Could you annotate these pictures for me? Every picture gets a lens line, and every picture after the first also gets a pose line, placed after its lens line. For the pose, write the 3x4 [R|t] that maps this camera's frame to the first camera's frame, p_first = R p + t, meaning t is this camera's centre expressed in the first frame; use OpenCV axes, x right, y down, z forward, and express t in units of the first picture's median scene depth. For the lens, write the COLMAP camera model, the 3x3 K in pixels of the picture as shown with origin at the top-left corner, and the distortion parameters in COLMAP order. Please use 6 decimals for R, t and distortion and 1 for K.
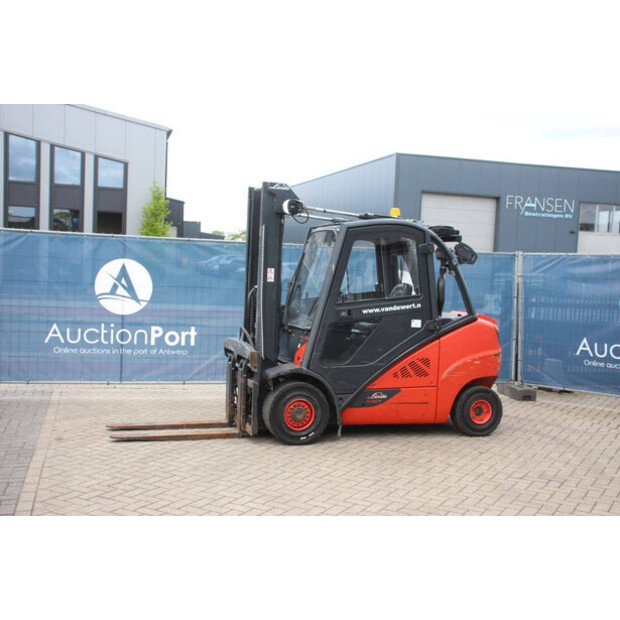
lens RADIAL K [[756.2, 0, 328.1], [0, 756.2, 299.4], [0, 0, 1]] dist [-0.023701, 0.000000]
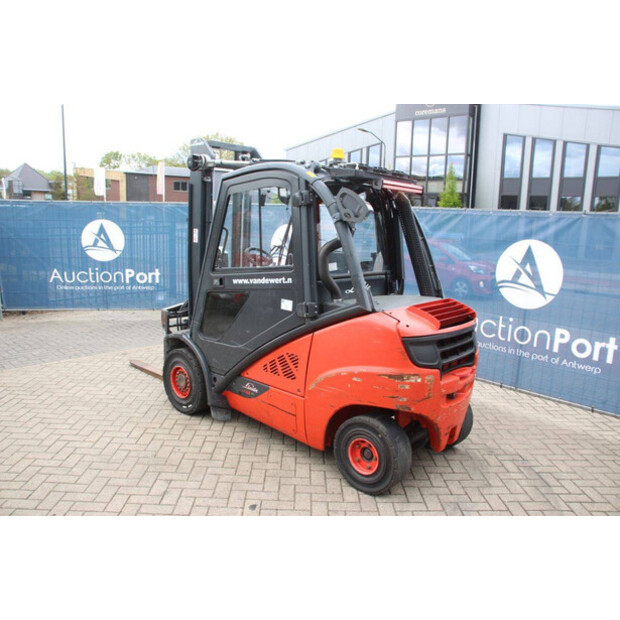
lens RADIAL K [[513.5, 0, 322.9], [0, 513.5, 304.6], [0, 0, 1]] dist [-0.145276, 0.095502]
pose [[0.506213, 0.124378, -0.853392, 0.541101], [-0.059262, 0.992223, 0.109459, -0.023682], [0.860370, -0.004836, 0.509647, 0.762446]]
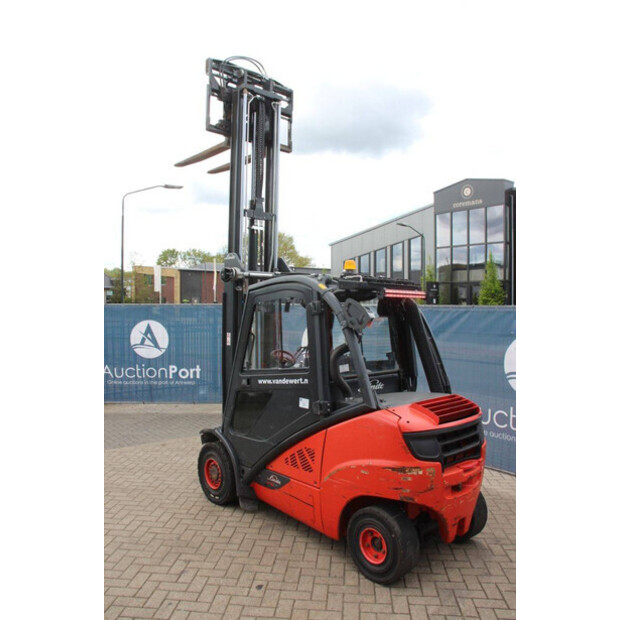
lens RADIAL K [[513.5, 0, 316.5], [0, 513.5, 311.6], [0, 0, 1]] dist [-0.145276, 0.095502]
pose [[0.409993, -0.028818, -0.911633, 0.604463], [-0.033871, 0.998330, -0.046791, -0.039153], [0.911460, 0.050061, 0.408332, 0.769119]]
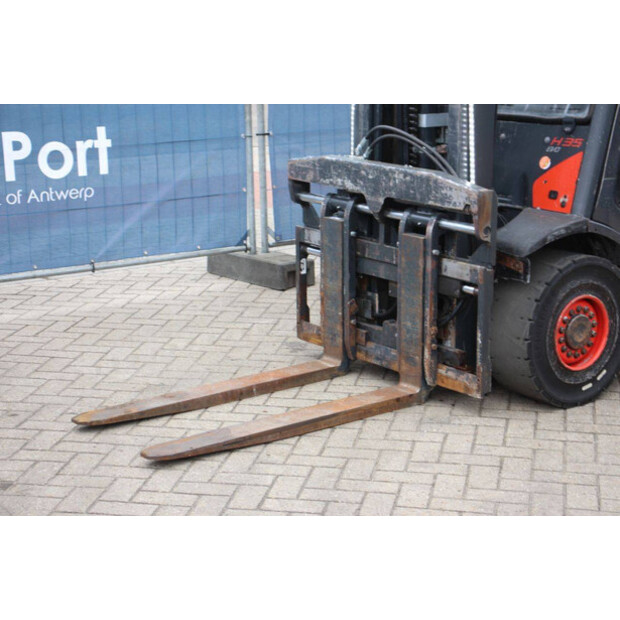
lens RADIAL K [[1360.9, 0, 311.9], [0, 1360.9, 308.1], [0, 0, 1]] dist [0.332351, 0.000000]
pose [[0.946473, -0.113909, 0.302015, -0.365874], [0.048801, 0.975405, 0.214952, -0.025527], [-0.319072, -0.188708, 0.928753, 0.327745]]
